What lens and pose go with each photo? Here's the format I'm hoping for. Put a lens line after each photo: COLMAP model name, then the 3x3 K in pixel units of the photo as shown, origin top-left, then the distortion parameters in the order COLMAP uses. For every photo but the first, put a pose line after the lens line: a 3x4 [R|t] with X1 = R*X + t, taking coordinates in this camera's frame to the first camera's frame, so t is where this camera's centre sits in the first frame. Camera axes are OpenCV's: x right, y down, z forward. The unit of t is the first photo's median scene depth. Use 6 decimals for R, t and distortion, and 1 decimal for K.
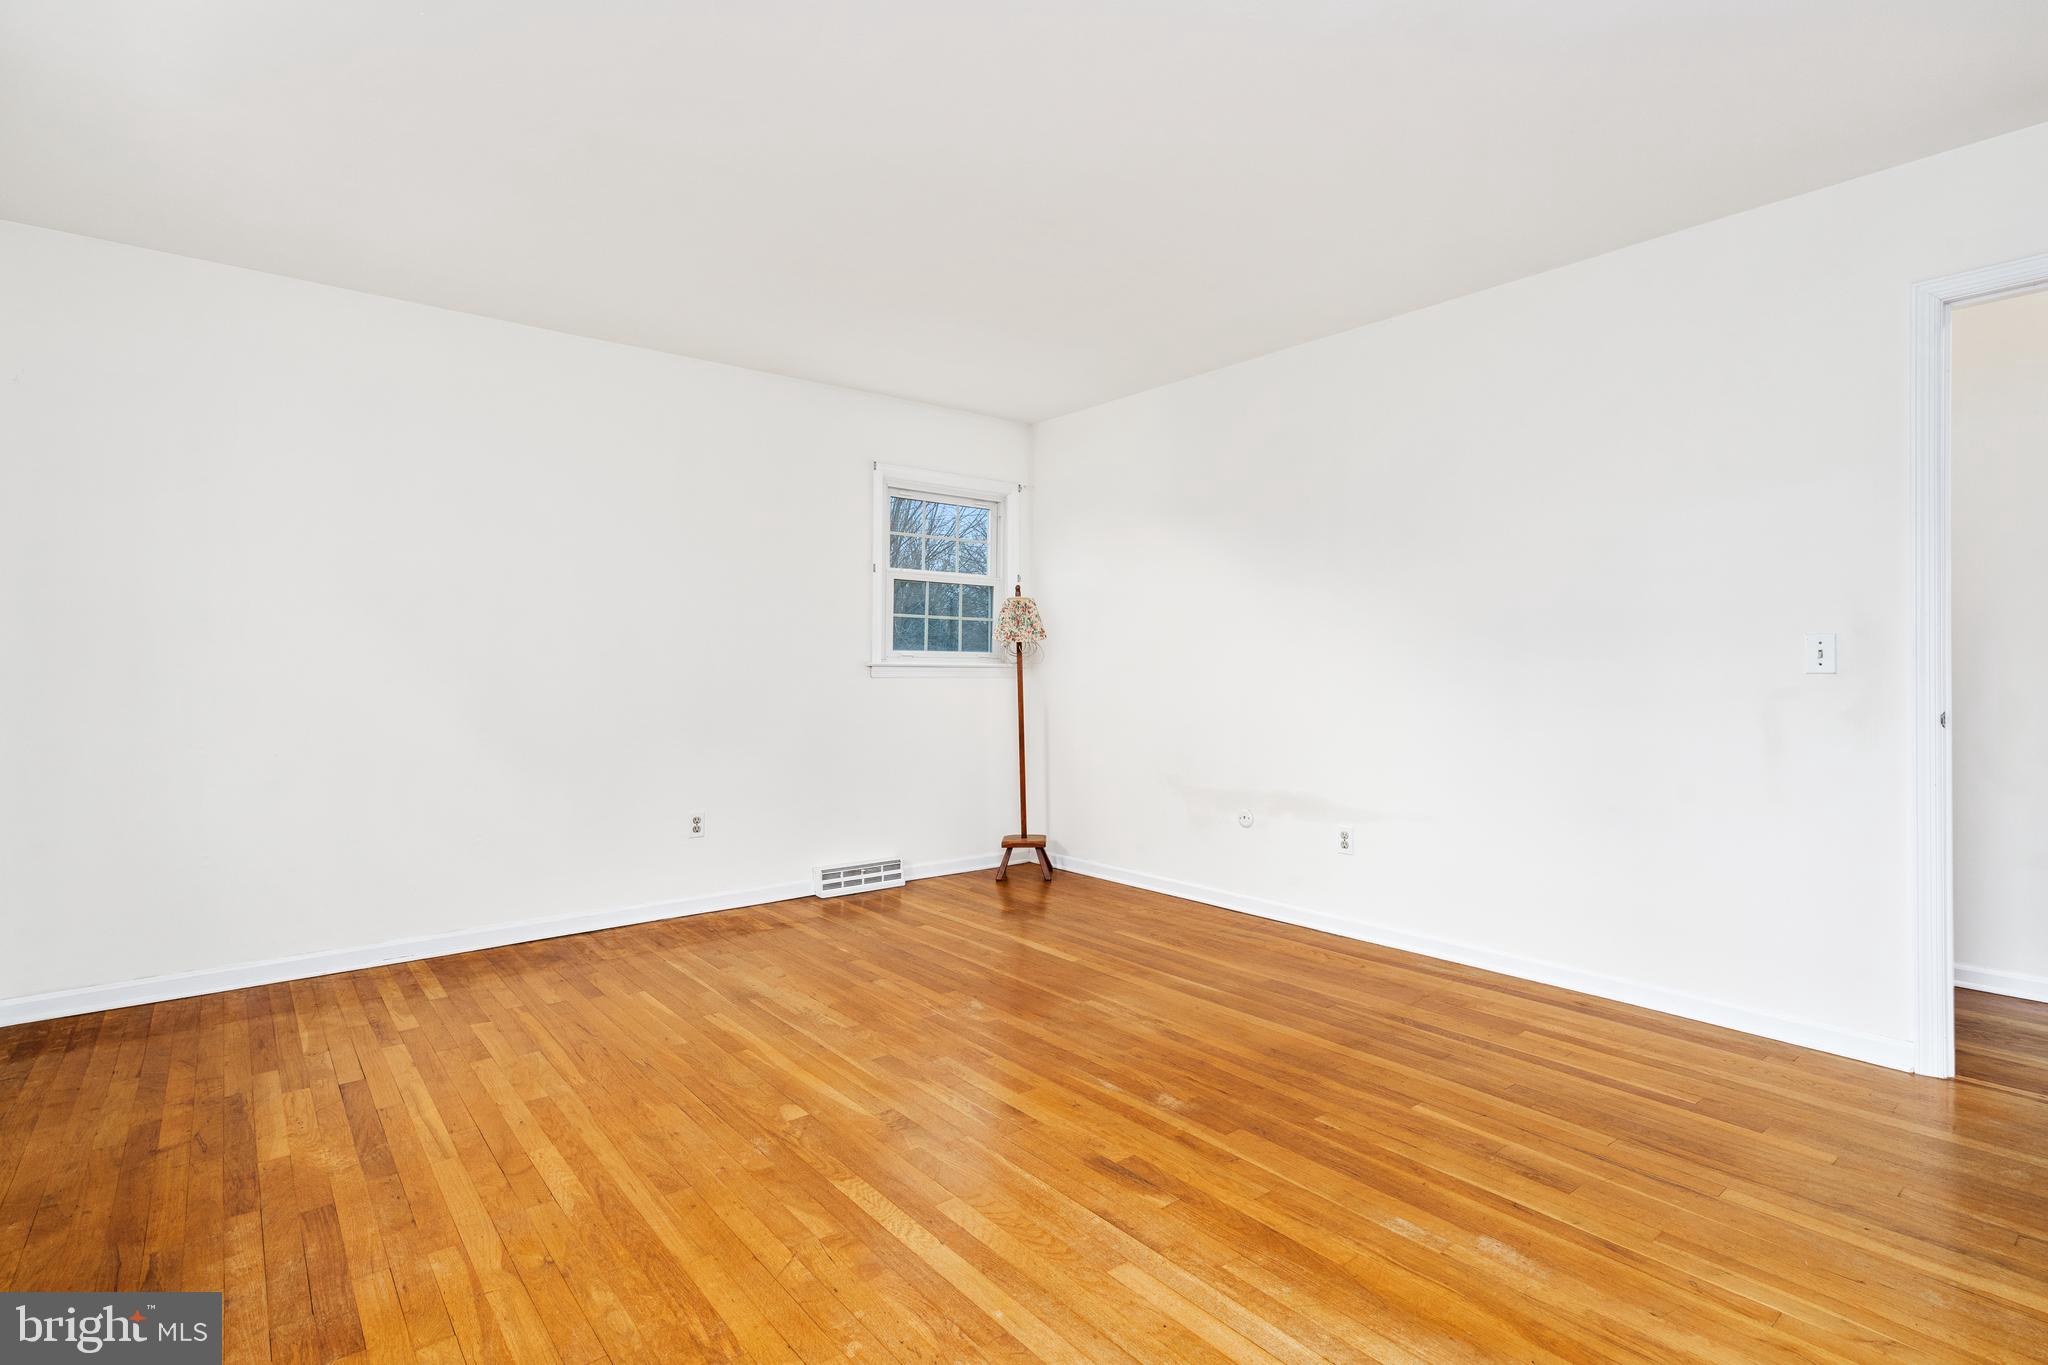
lens RADIAL K [[988.0, 0, 1036.0], [0, 988.0, 675.0], [0, 0, 1]] dist [-0.001427, 0.000080]
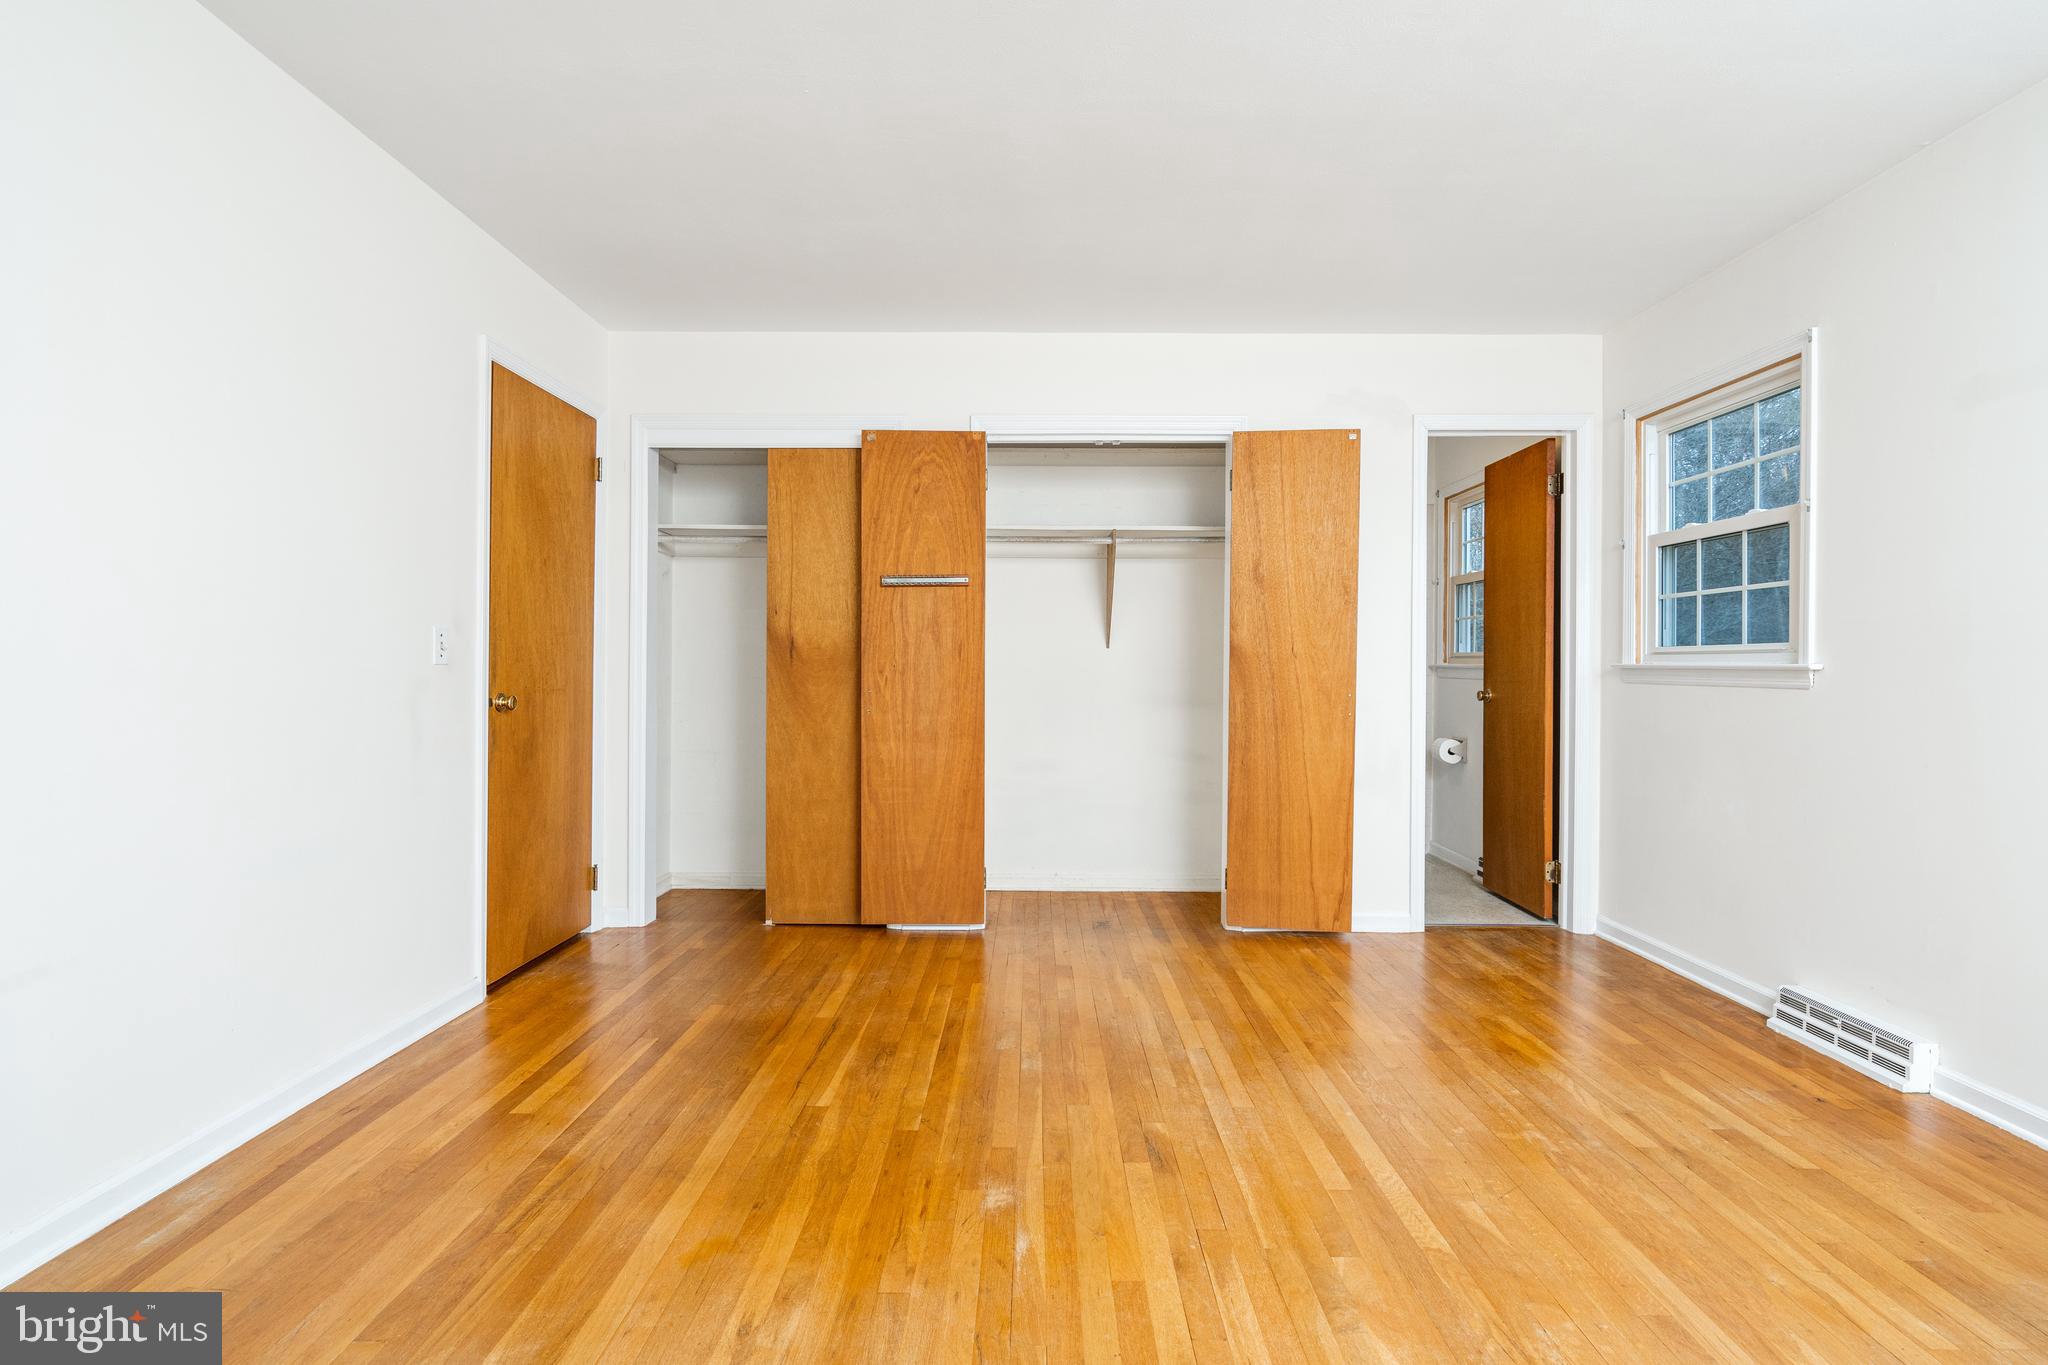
lens RADIAL K [[974.1, 0, 1004.0], [0, 974.1, 661.1], [0, 0, 1]] dist [-0.001997, -0.000103]
pose [[-0.751302, -0.001428, 0.659957, -0.345921], [-0.006795, 0.999961, -0.005572, -0.006870], [-0.659924, -0.008670, -0.751282, 1.388602]]
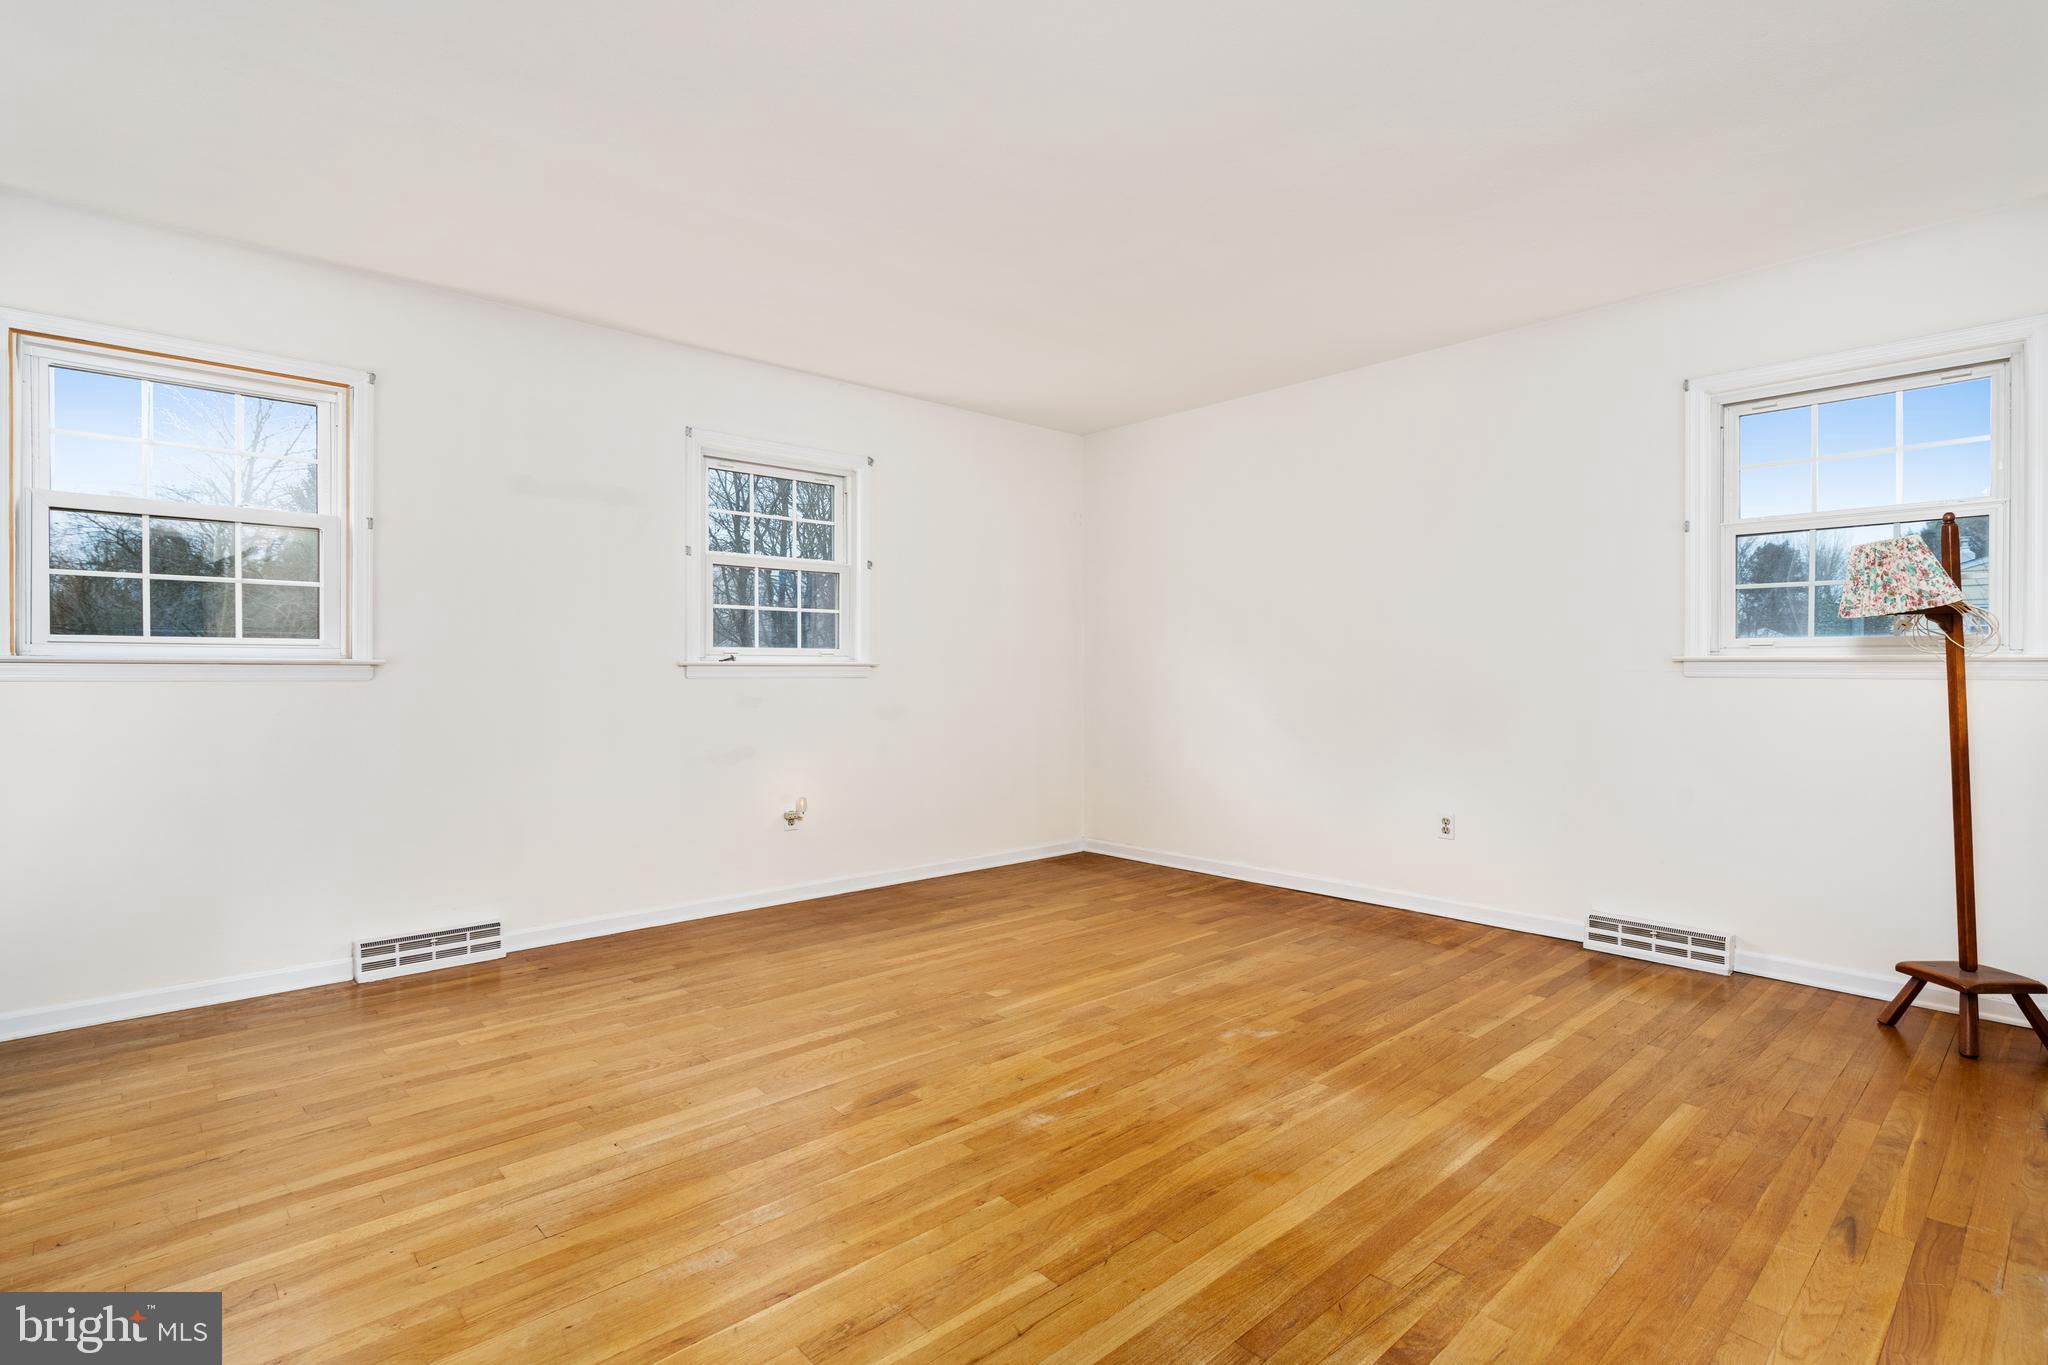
lens RADIAL K [[988.0, 0, 1036.0], [0, 988.0, 675.0], [0, 0, 1]] dist [-0.001427, 0.000080]
pose [[0.056137, 0.005732, -0.998407, 0.946764], [-0.003164, 0.999980, 0.005563, -0.007104], [0.998418, 0.002847, 0.056154, 0.815736]]
